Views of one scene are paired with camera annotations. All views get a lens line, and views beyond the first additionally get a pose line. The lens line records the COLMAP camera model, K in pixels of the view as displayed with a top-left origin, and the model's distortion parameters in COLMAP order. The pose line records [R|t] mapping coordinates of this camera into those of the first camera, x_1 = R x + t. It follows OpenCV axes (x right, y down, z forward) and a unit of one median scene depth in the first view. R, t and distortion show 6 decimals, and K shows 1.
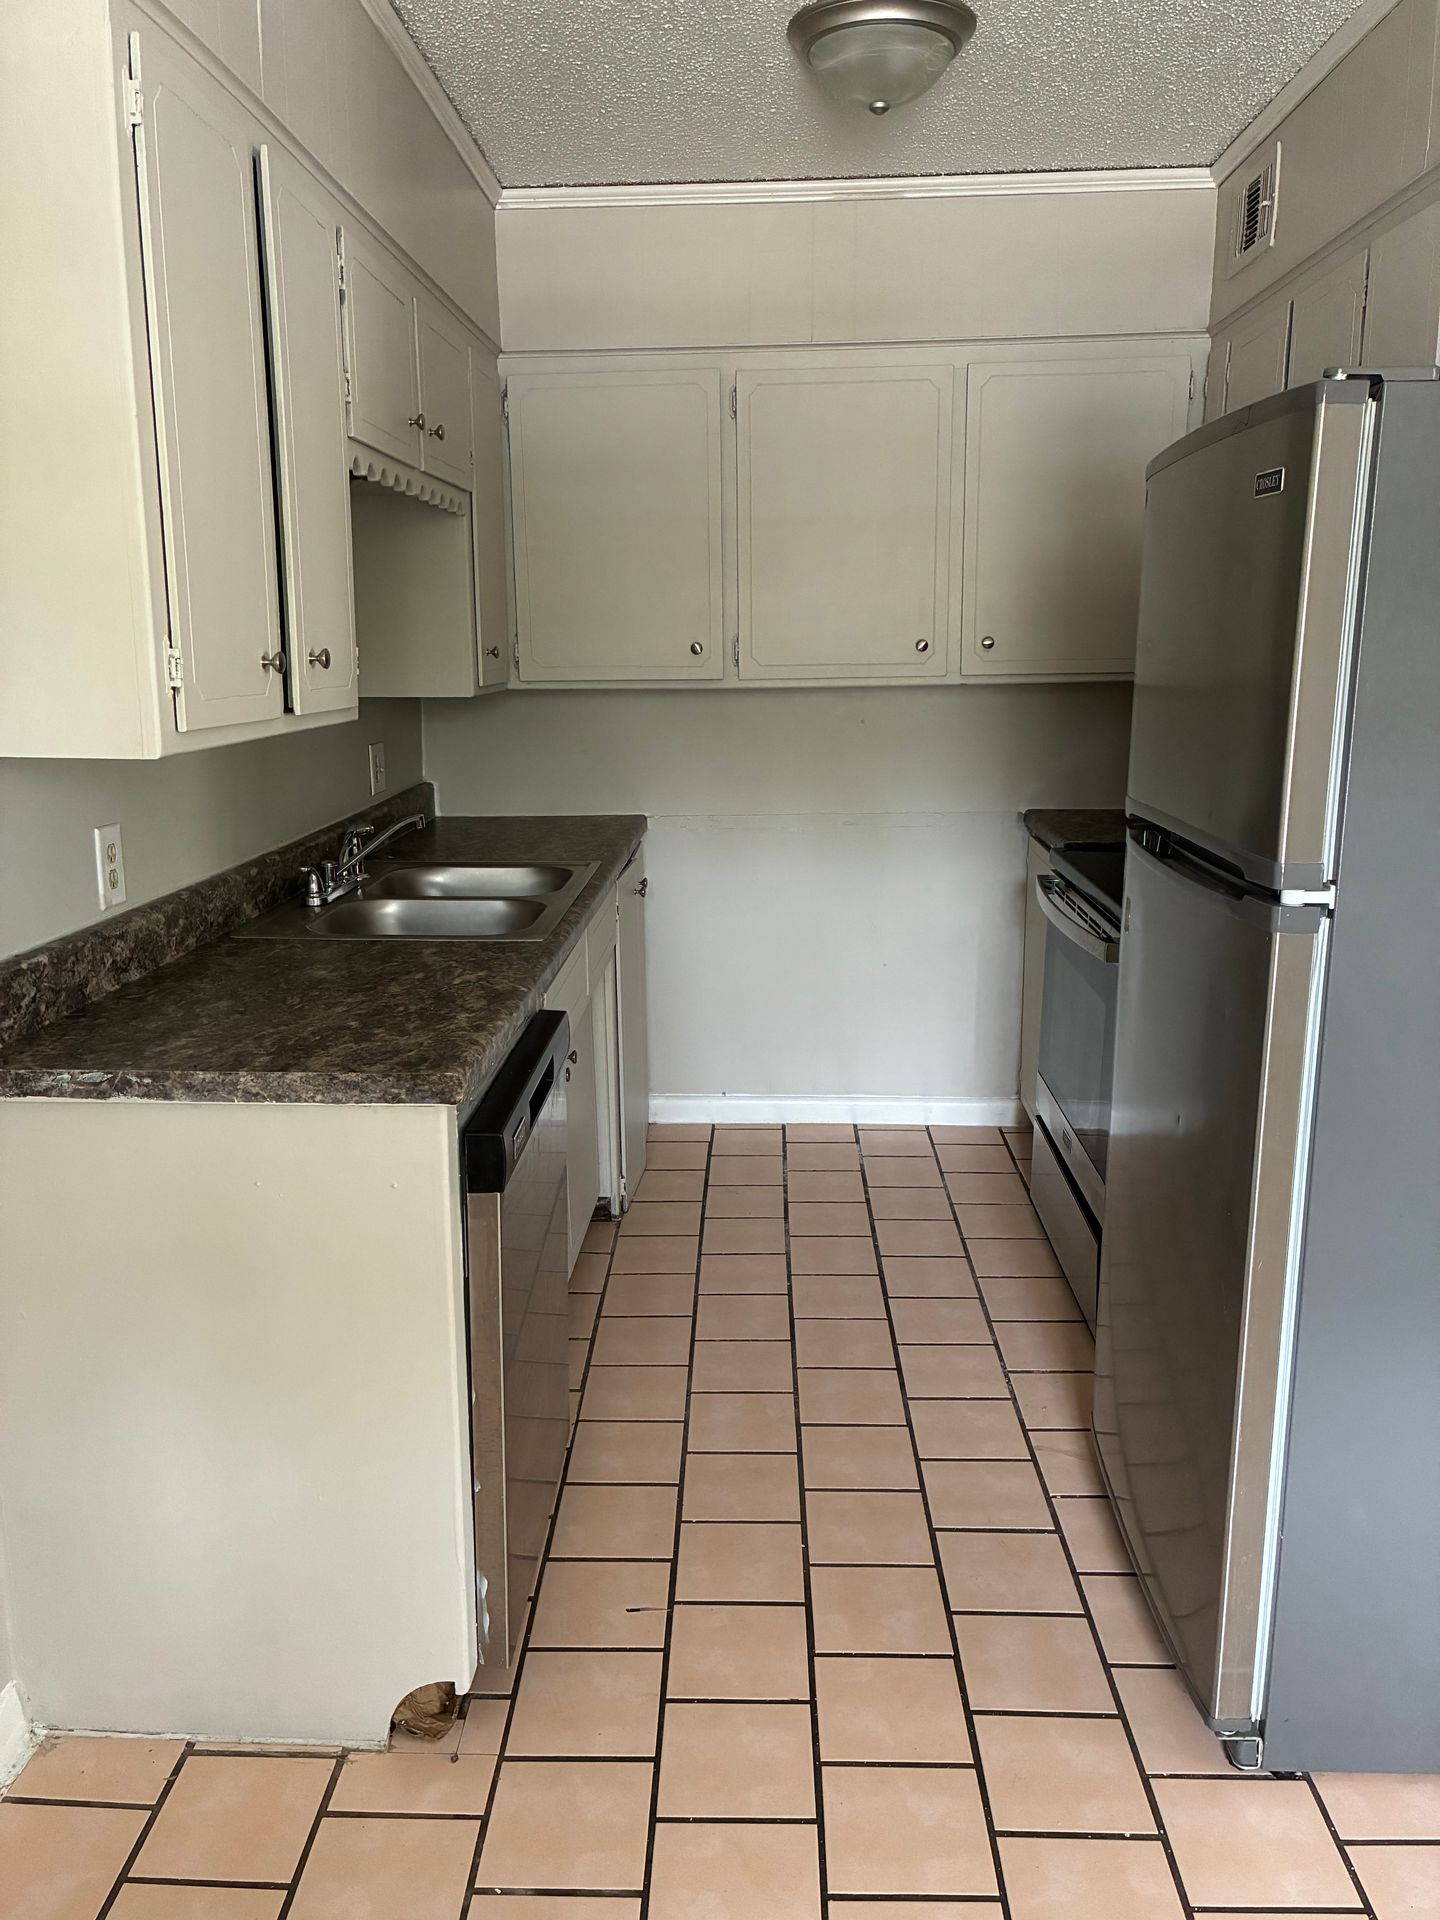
lens RADIAL K [[1449.3, 0, 714.4], [0, 1449.3, 955.0], [0, 0, 1]] dist [0.056993, -0.057513]
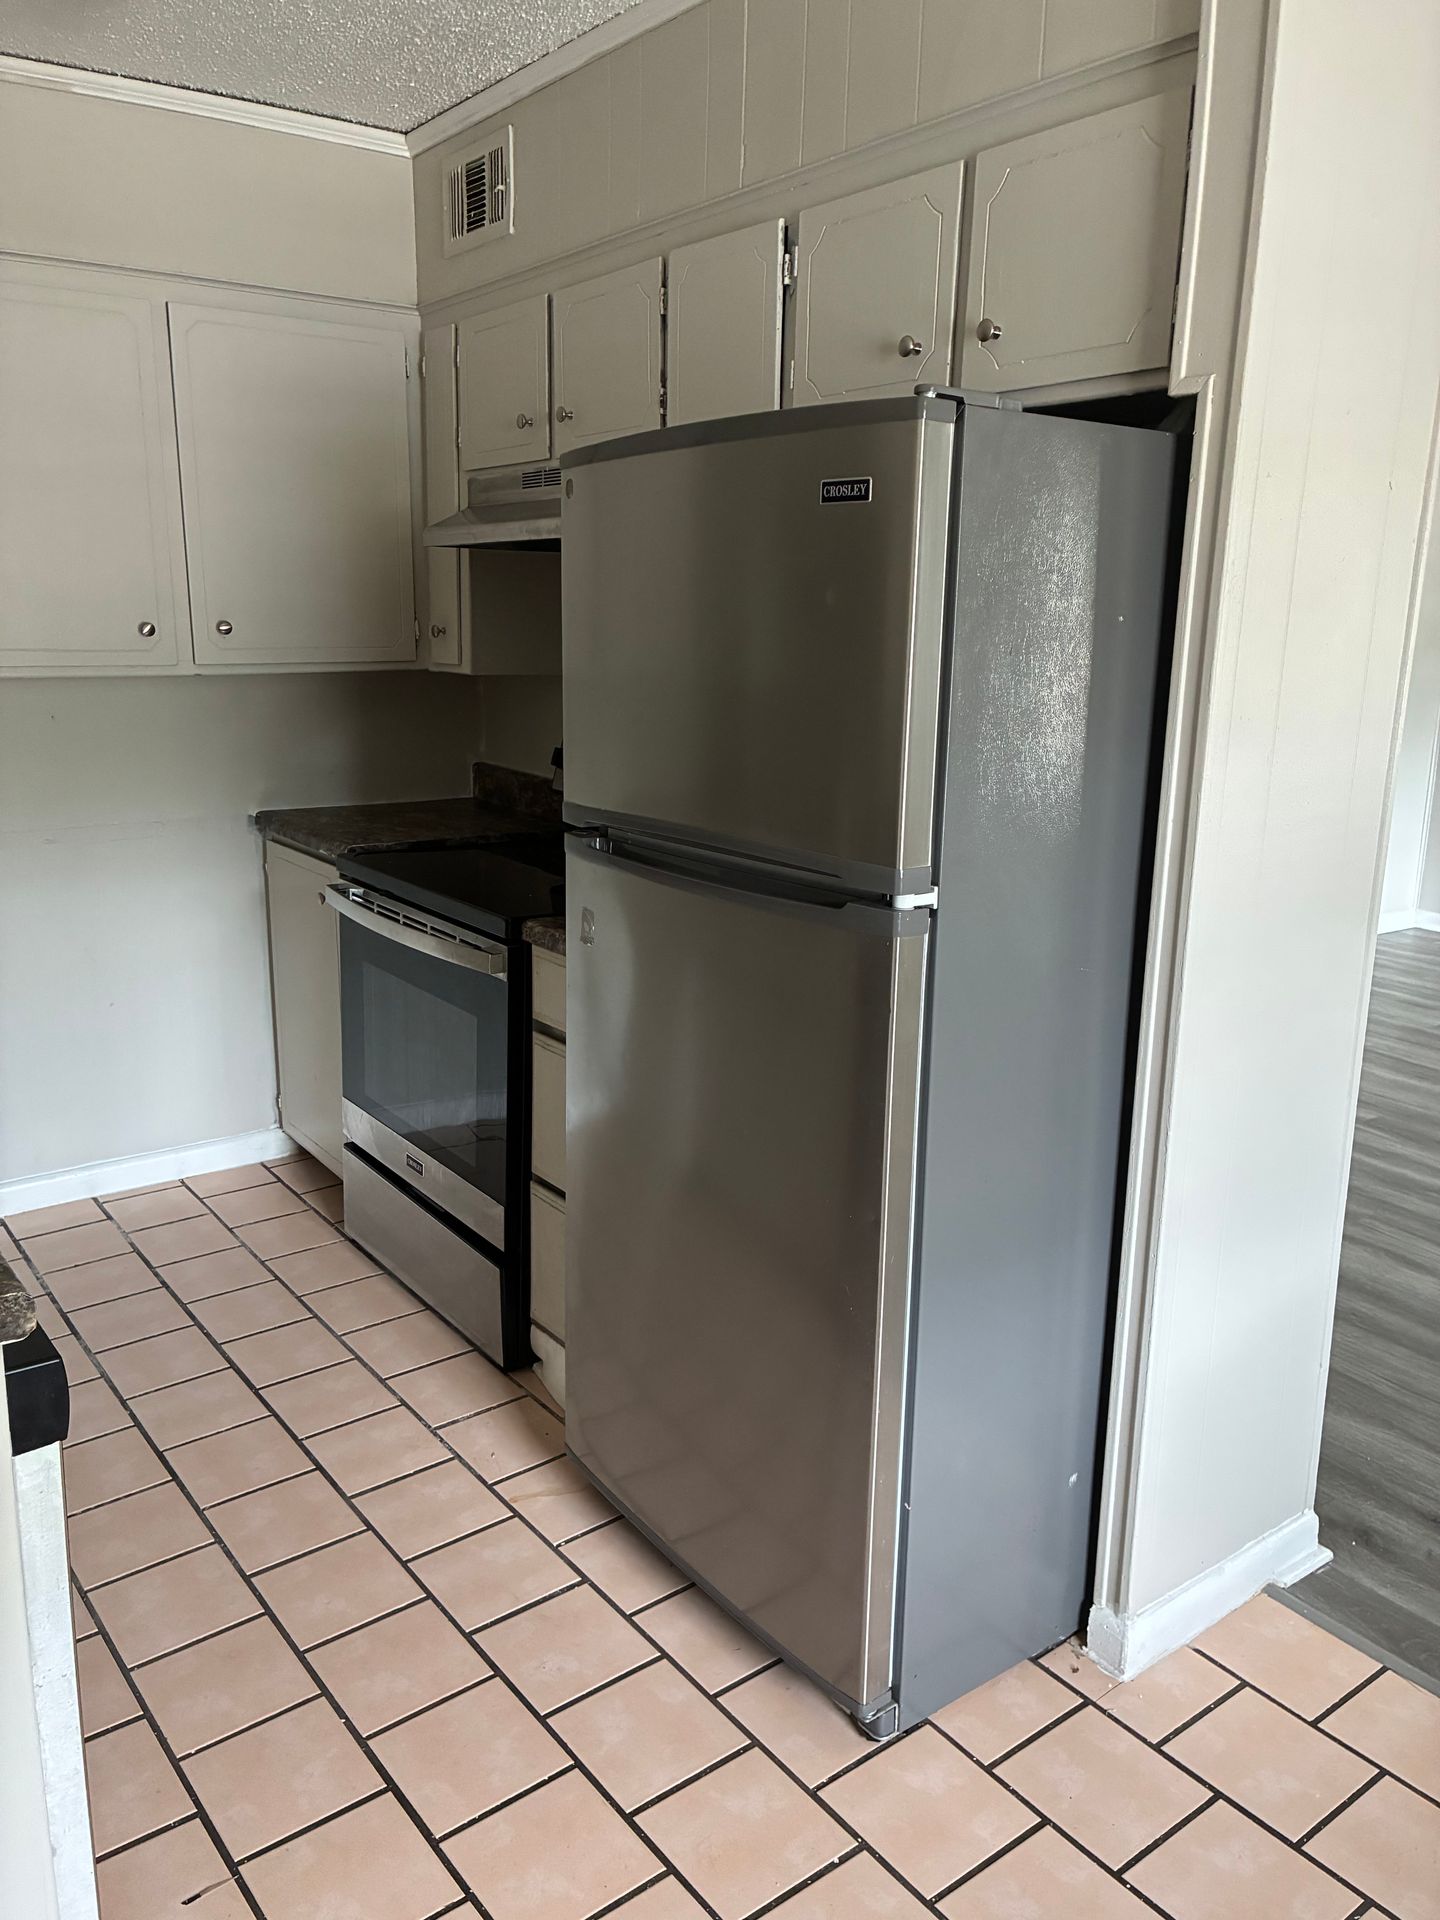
lens RADIAL K [[1449.3, 0, 714.4], [0, 1449.3, 955.0], [0, 0, 1]] dist [0.056993, -0.057513]
pose [[0.773338, -0.127151, 0.621113, -0.180007], [0.116403, 0.991505, 0.058043, -0.040159], [-0.623216, 0.027413, 0.781569, 0.149201]]
